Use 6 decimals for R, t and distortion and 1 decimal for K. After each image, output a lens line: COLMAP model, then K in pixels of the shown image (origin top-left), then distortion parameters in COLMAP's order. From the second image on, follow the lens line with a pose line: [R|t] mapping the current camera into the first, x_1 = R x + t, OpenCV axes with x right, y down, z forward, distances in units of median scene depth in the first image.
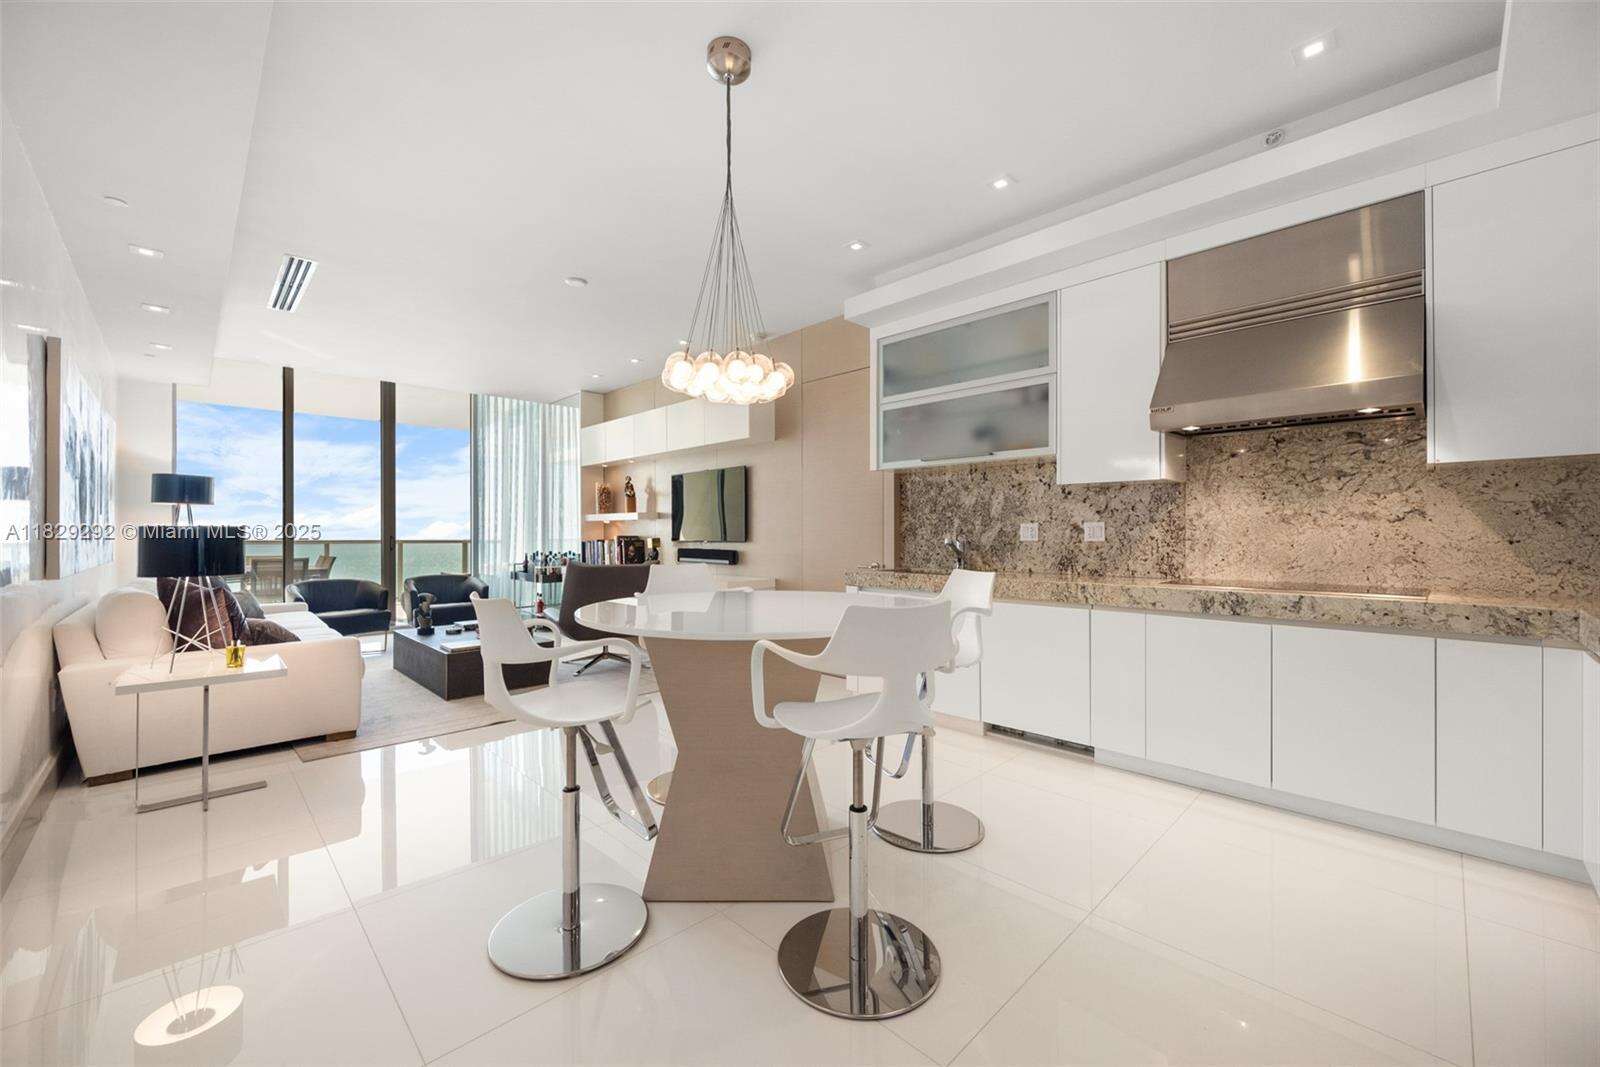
lens RADIAL K [[631.3, 0, 796.8], [0, 631.3, 534.7], [0, 0, 1]] dist [-0.000472, -0.000070]
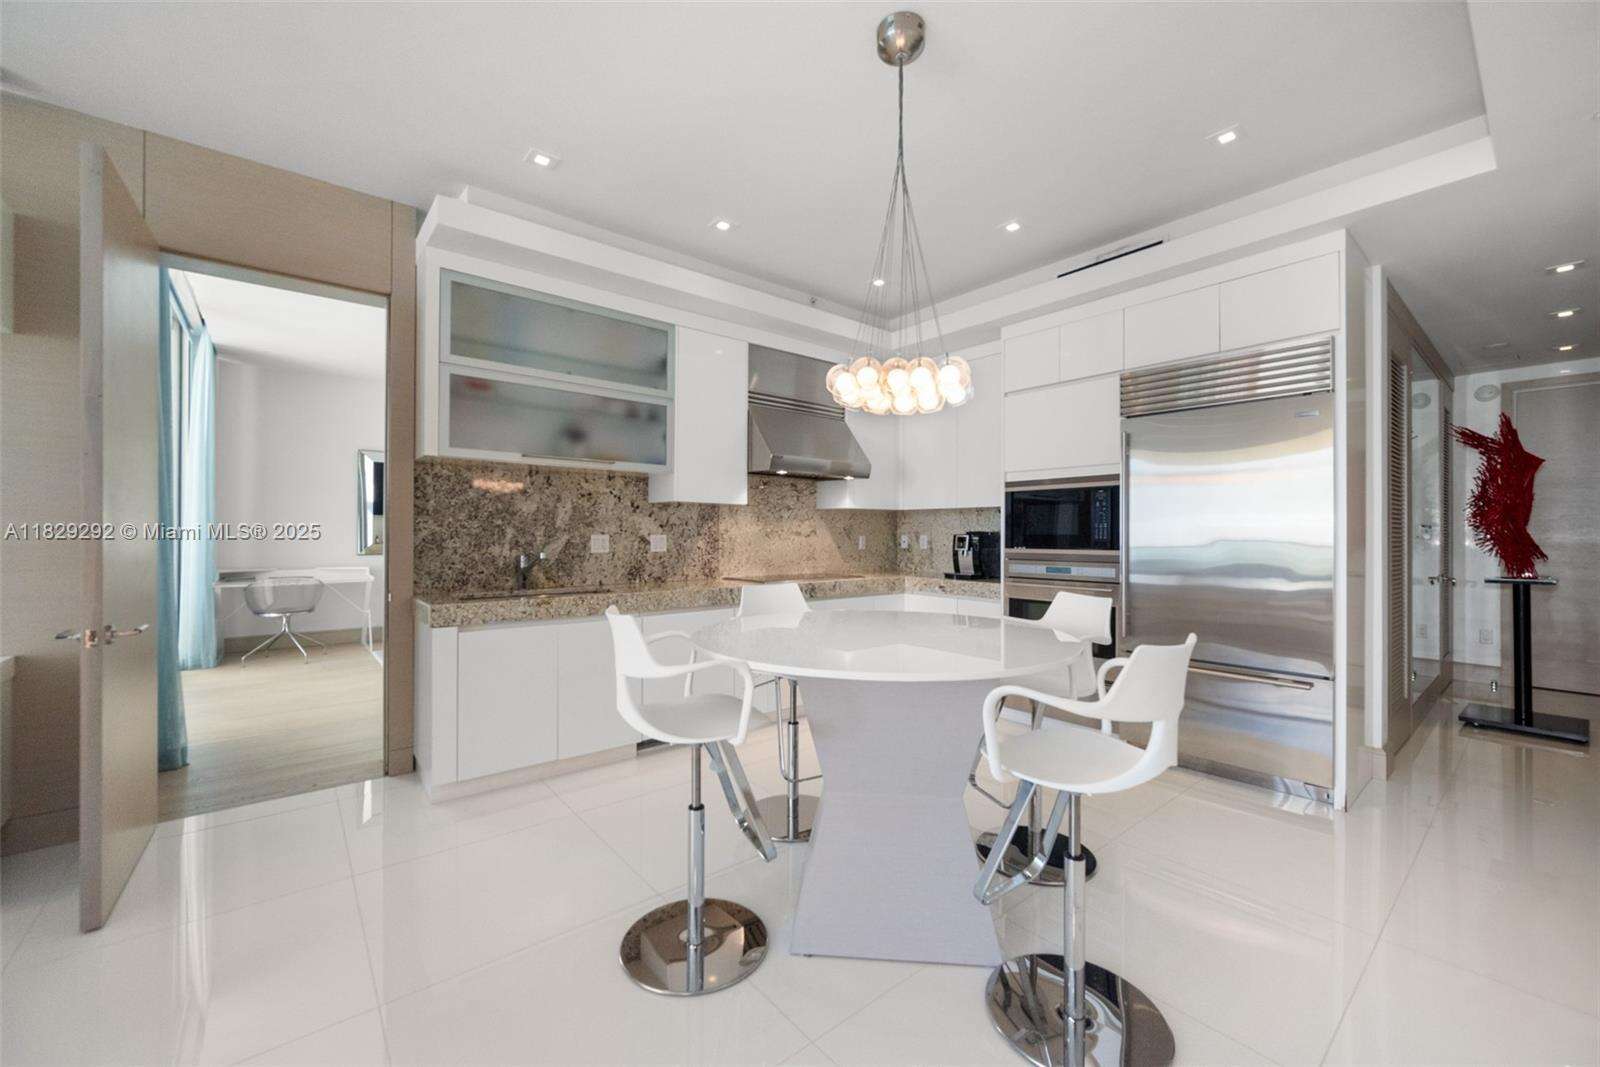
lens RADIAL K [[631.3, 0, 798.3], [0, 631.3, 532.9], [0, 0, 1]] dist [-0.000472, -0.000070]
pose [[0.087326, 0.007859, 0.996149, -0.622456], [0.002343, 0.999964, -0.008095, -0.013349], [-0.996177, 0.003041, 0.087305, 0.646974]]
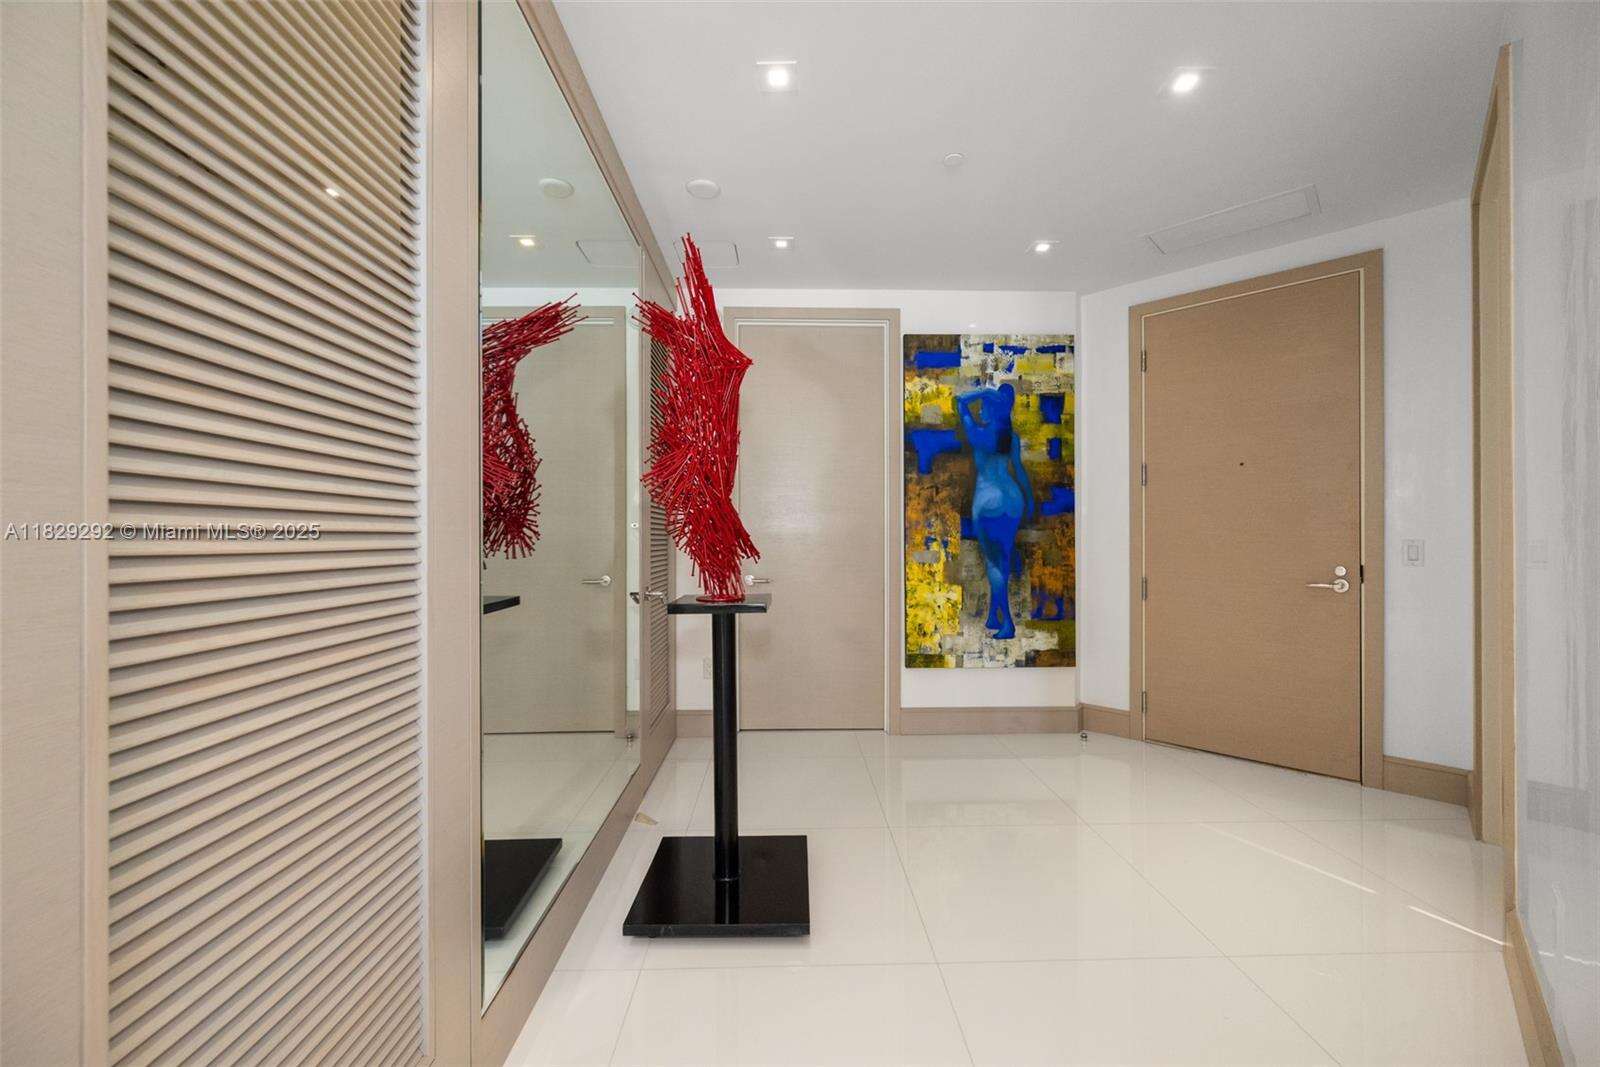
lens RADIAL K [[631.3, 0, 800.2], [0, 631.3, 537.9], [0, 0, 1]] dist [-0.000472, -0.000070]
pose [[-0.731219, 0.005954, 0.682117, -0.215435], [0.004959, 0.999982, -0.003412, -0.000596], [-0.682125, 0.000887, -0.731235, 0.227115]]
